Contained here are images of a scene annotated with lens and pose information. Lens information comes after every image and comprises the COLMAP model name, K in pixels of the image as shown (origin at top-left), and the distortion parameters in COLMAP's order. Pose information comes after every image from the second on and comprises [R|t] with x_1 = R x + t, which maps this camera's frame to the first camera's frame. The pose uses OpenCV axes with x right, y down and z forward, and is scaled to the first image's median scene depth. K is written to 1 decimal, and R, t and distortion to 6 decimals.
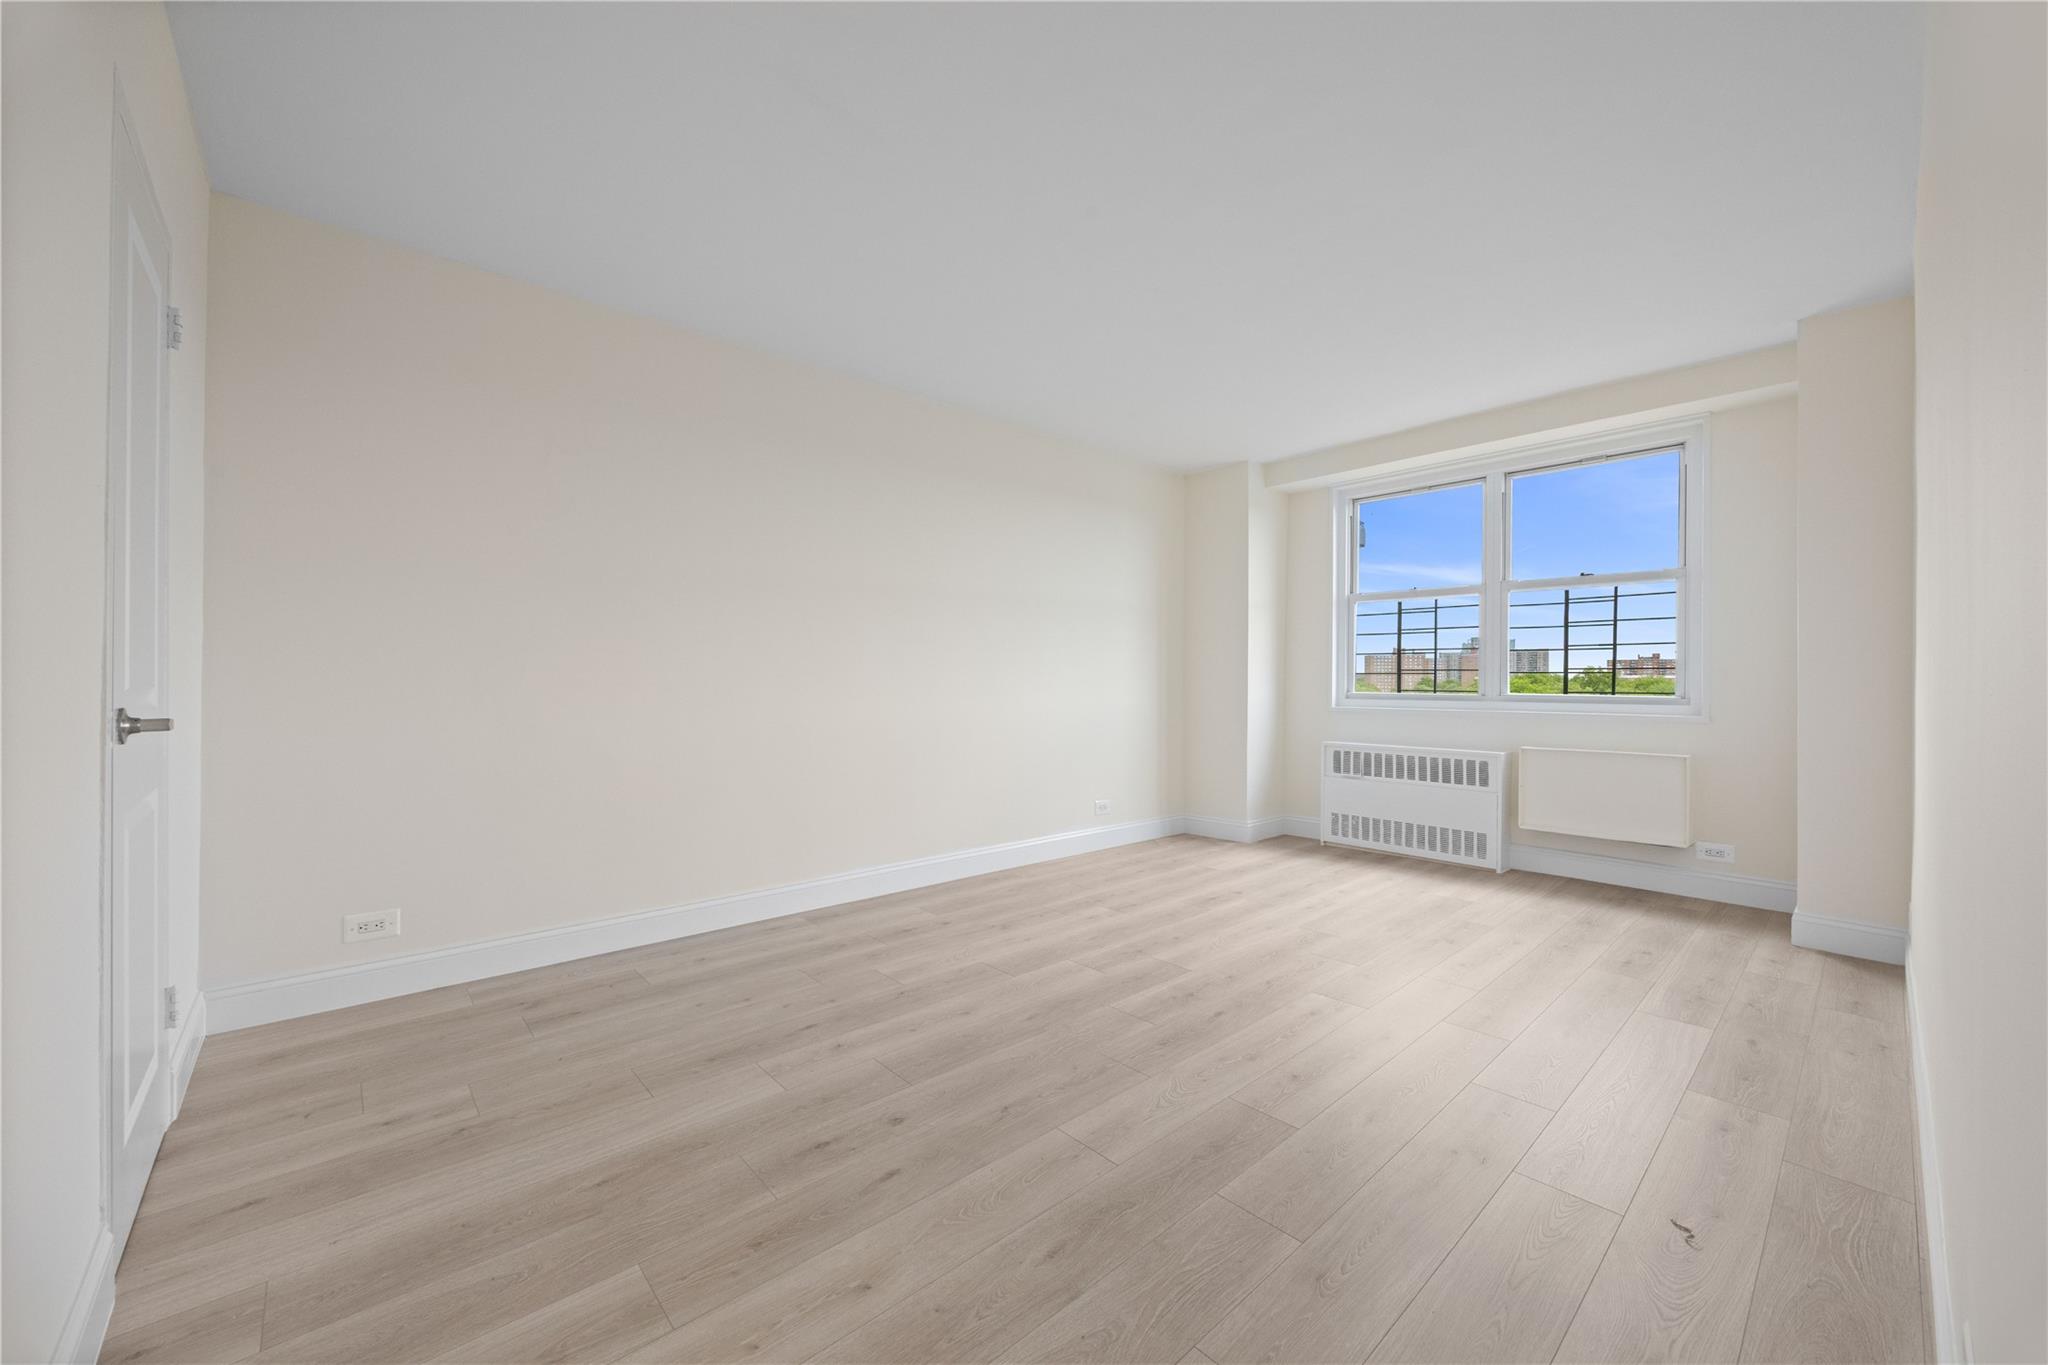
lens RADIAL K [[781.3, 0, 1032.1], [0, 781.3, 693.8], [0, 0, 1]] dist [-0.004754, 0.000431]
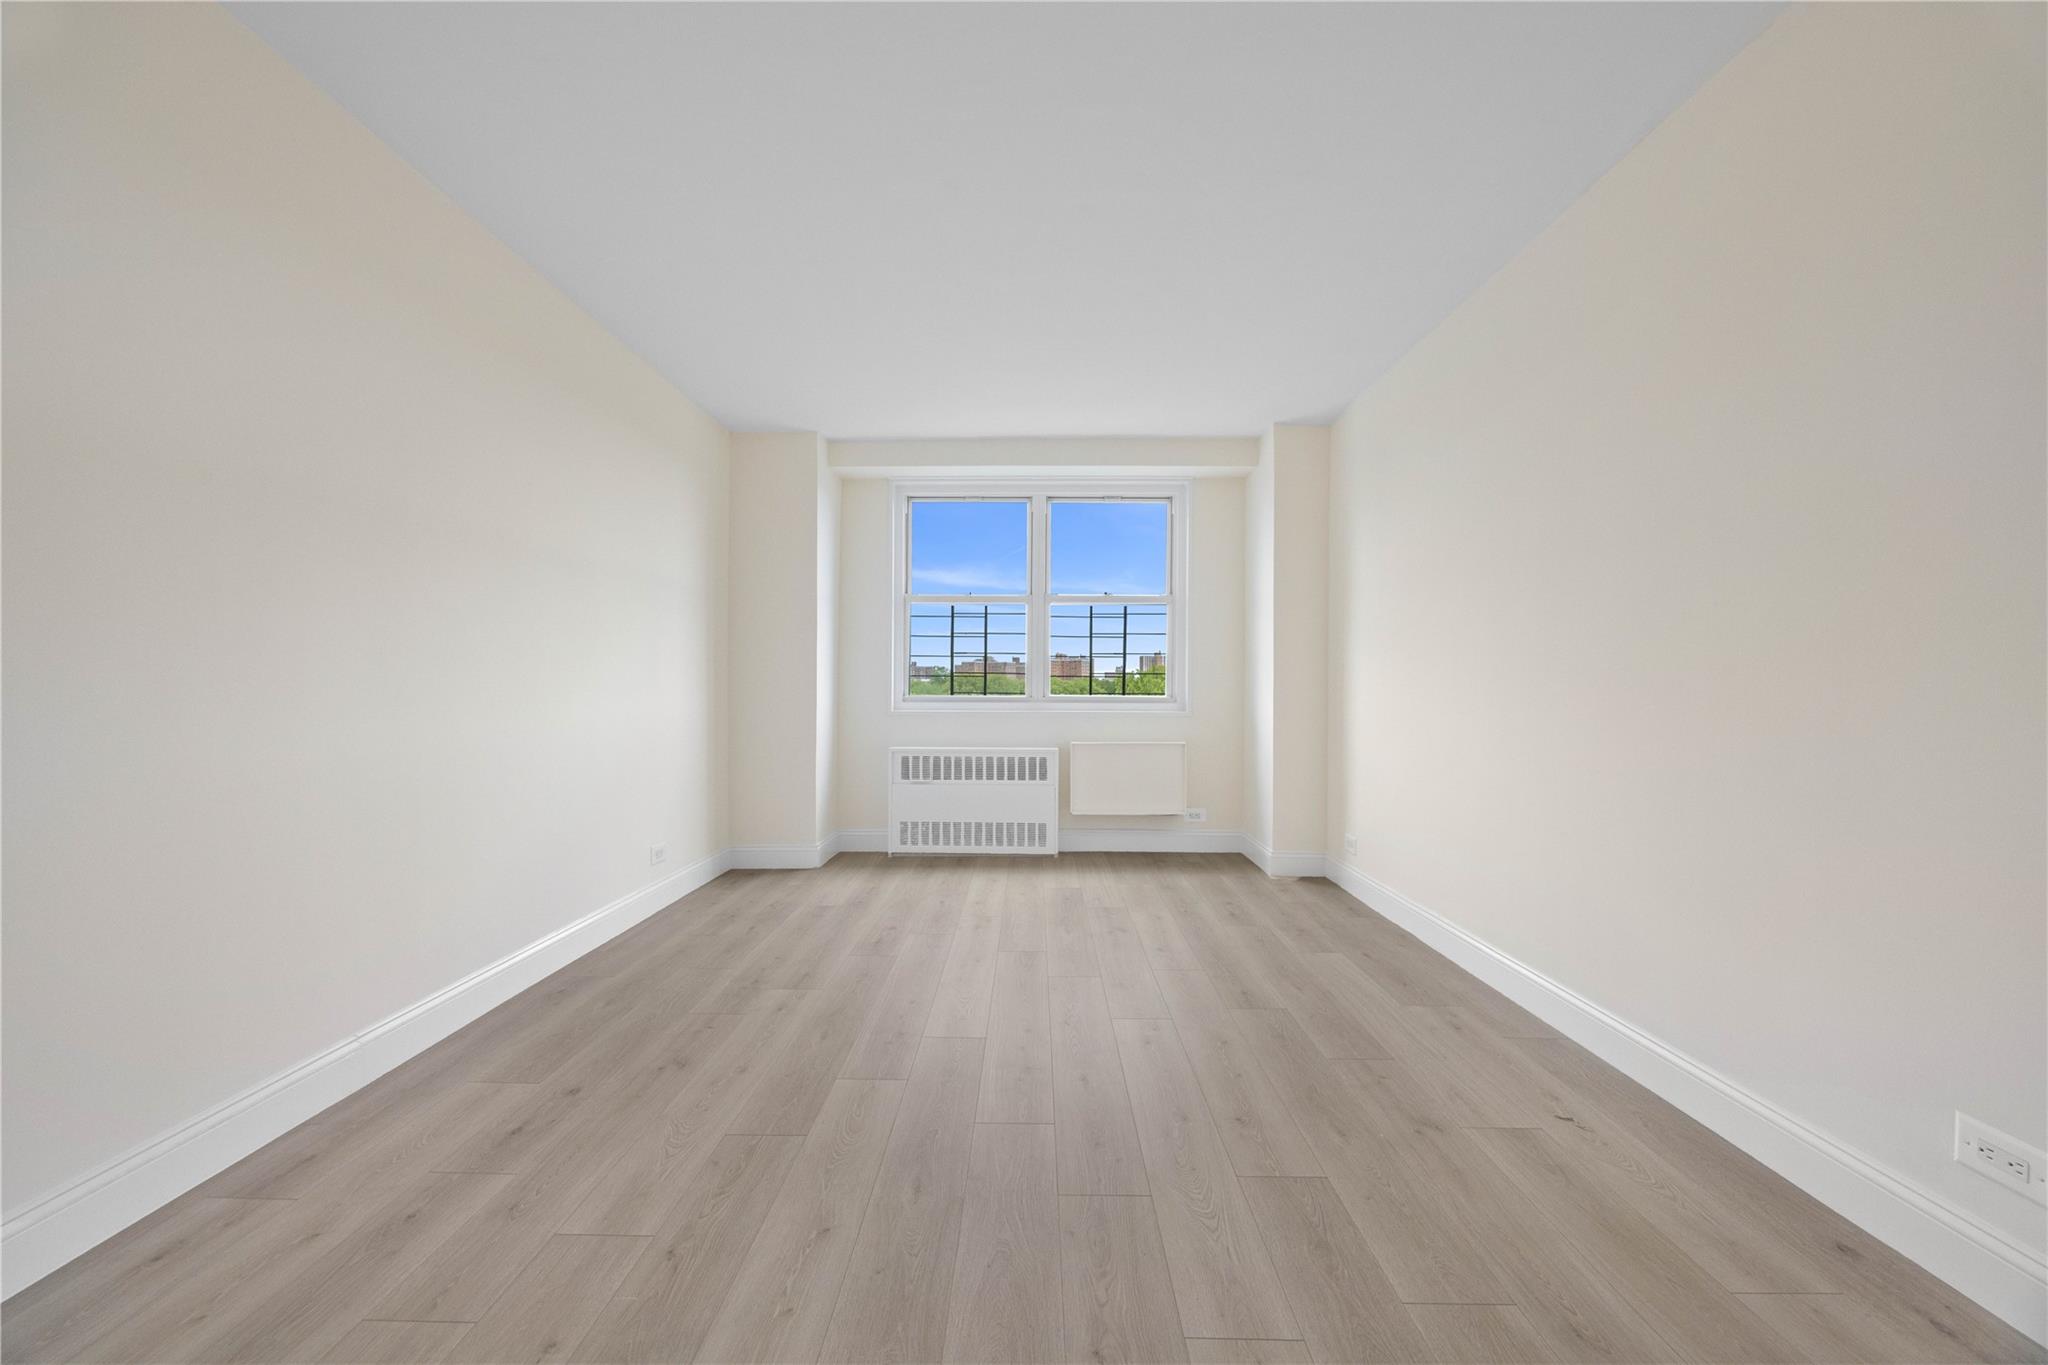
lens RADIAL K [[781.3, 0, 1027.9], [0, 781.3, 699.9], [0, 0, 1]] dist [-0.004754, 0.000431]
pose [[0.685168, -0.013960, 0.728251, -0.262141], [0.009754, 0.999903, 0.009991, -0.005739], [-0.728320, 0.000258, 0.685237, 0.298389]]
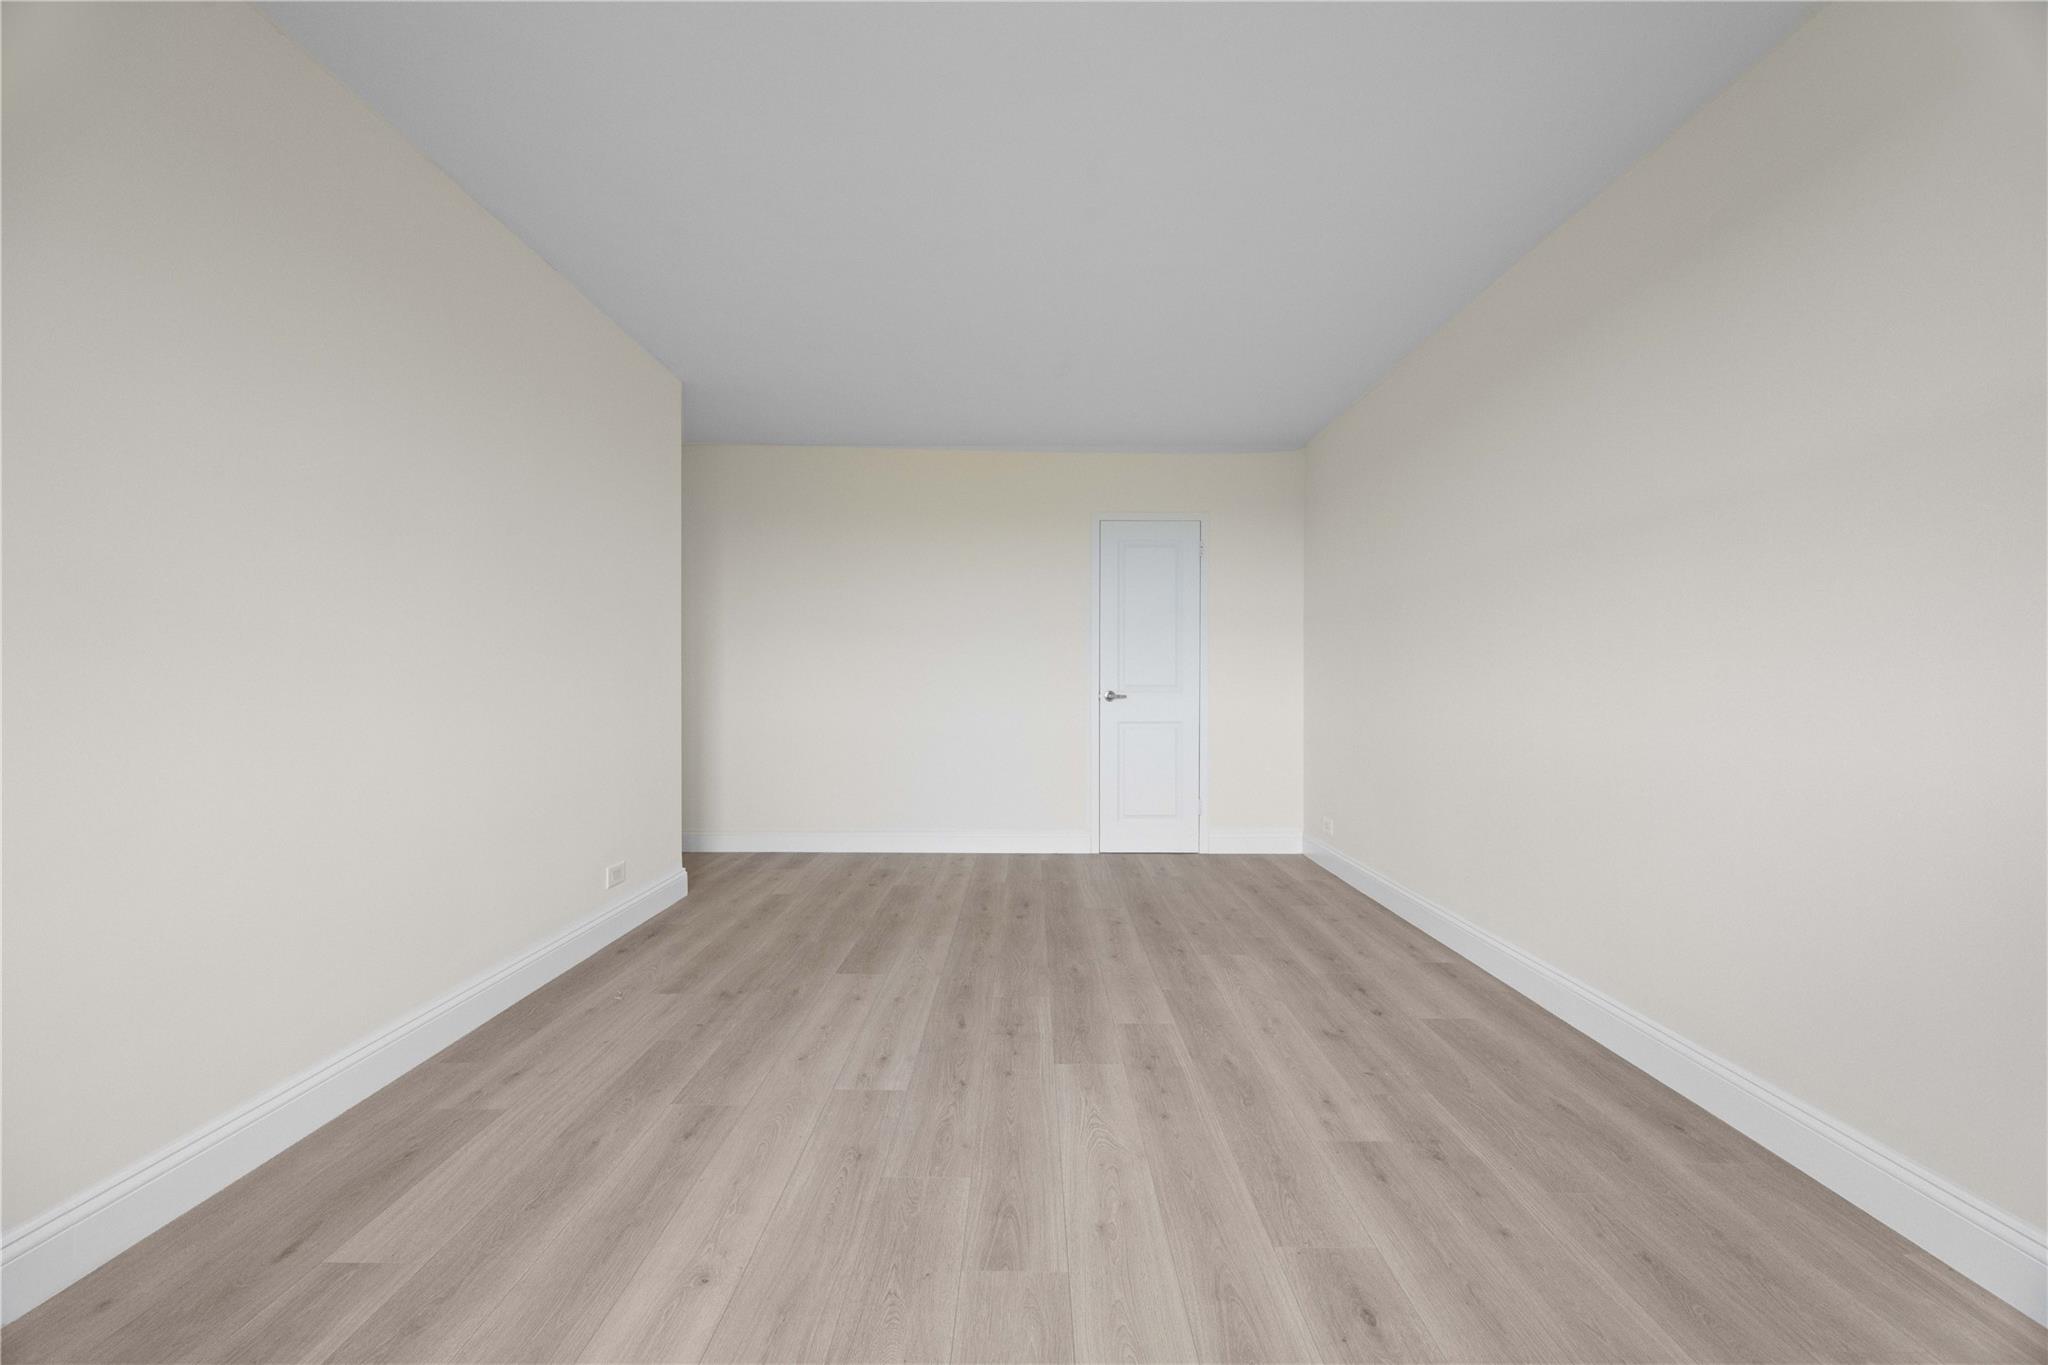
lens RADIAL K [[781.3, 0, 1016.2], [0, 781.3, 676.7], [0, 0, 1]] dist [-0.004754, 0.000431]
pose [[-0.690597, -0.008951, -0.723185, 0.575800], [-0.015140, 0.999883, 0.002082, -0.017299], [0.723082, 0.012387, -0.690651, 1.096777]]
